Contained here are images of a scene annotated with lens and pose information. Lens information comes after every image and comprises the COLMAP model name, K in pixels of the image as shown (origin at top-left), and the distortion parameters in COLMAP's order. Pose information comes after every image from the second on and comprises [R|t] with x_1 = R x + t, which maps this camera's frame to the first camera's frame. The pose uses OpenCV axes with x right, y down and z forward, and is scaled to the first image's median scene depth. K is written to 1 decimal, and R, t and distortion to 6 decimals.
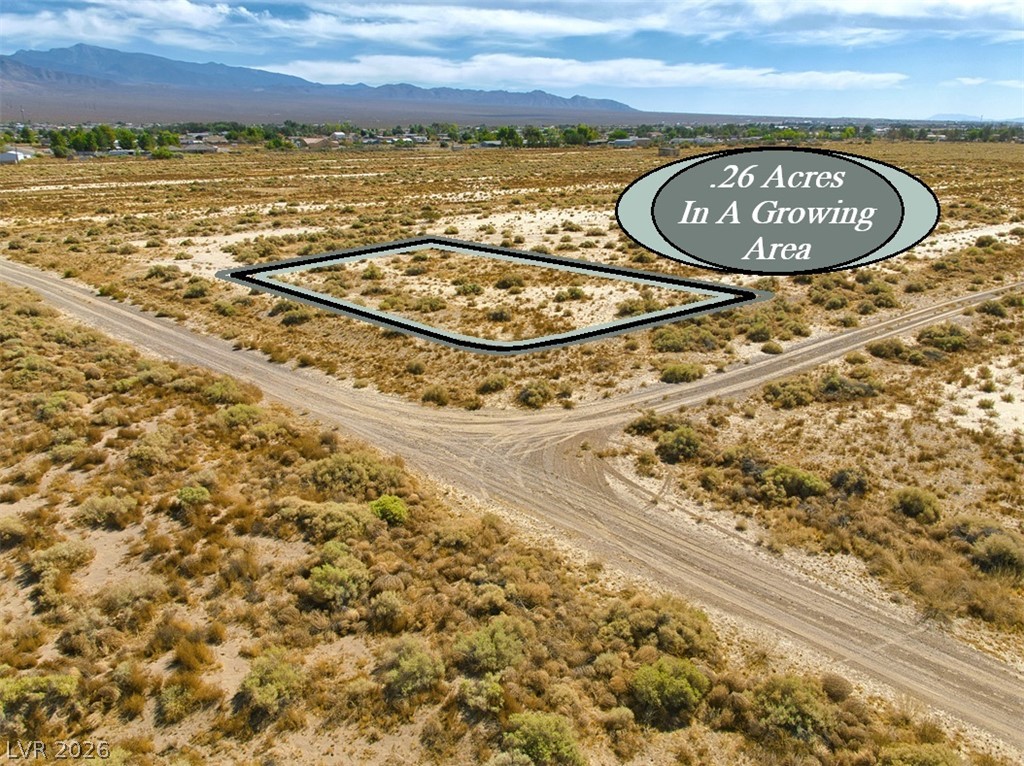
lens RADIAL K [[728.0, 0, 517.5], [0, 728.0, 387.7], [0, 0, 1]] dist [0.020454, -0.048725]
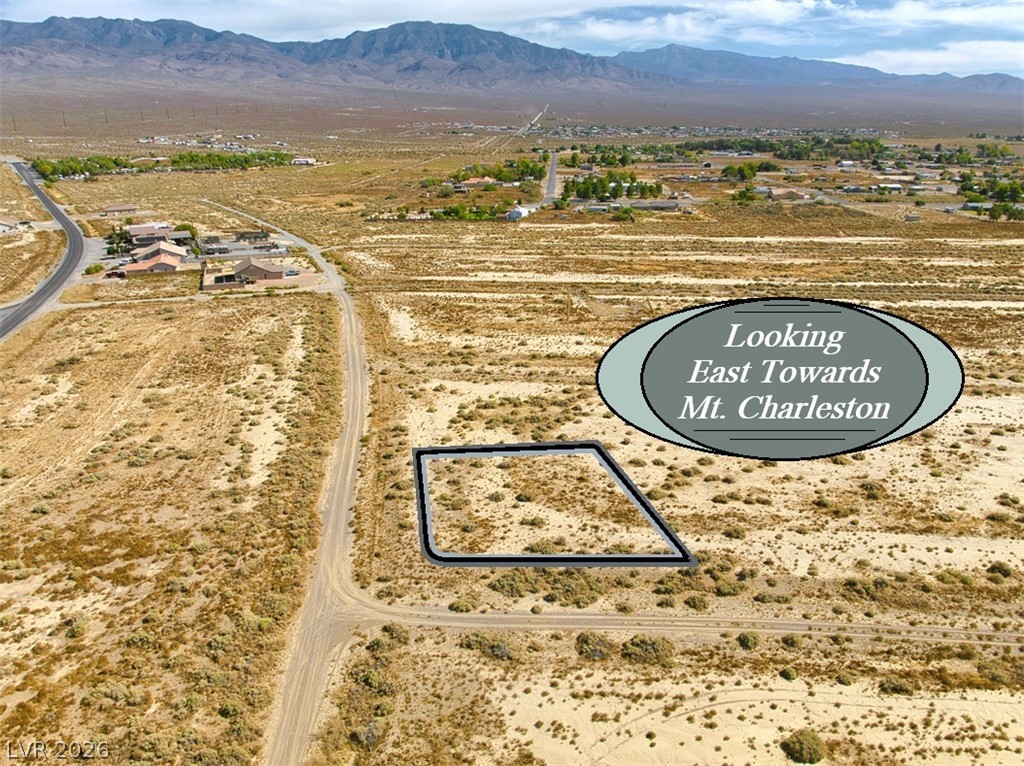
lens RADIAL K [[728.0, 0, 510.5], [0, 728.0, 381.3], [0, 0, 1]] dist [0.020454, -0.048725]
pose [[0.765584, 0.215051, -0.606329, 1.658453], [-0.215572, 0.973743, 0.073171, -0.934774], [0.606143, 0.074689, 0.791841, -0.633673]]
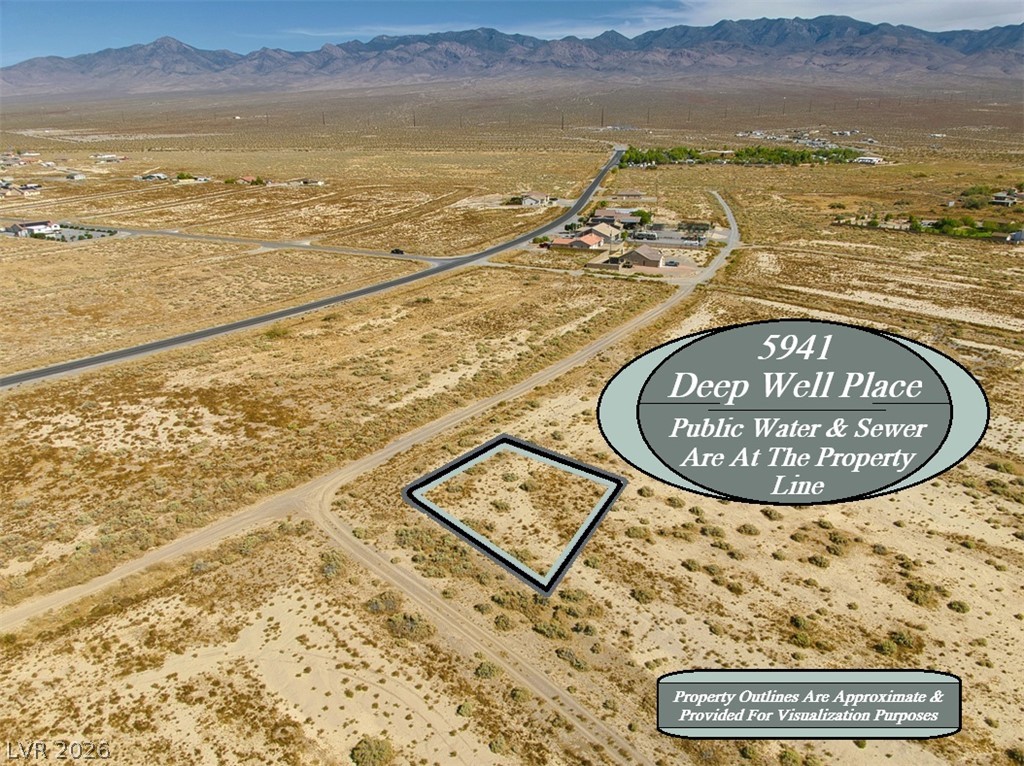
lens RADIAL K [[728.0, 0, 508.7], [0, 728.0, 366.6], [0, 0, 1]] dist [0.020454, -0.048725]
pose [[0.092915, 0.322005, -0.942167, 2.749432], [-0.333838, 0.901562, 0.275205, -1.557096], [0.938040, 0.288960, 0.191266, 0.999762]]
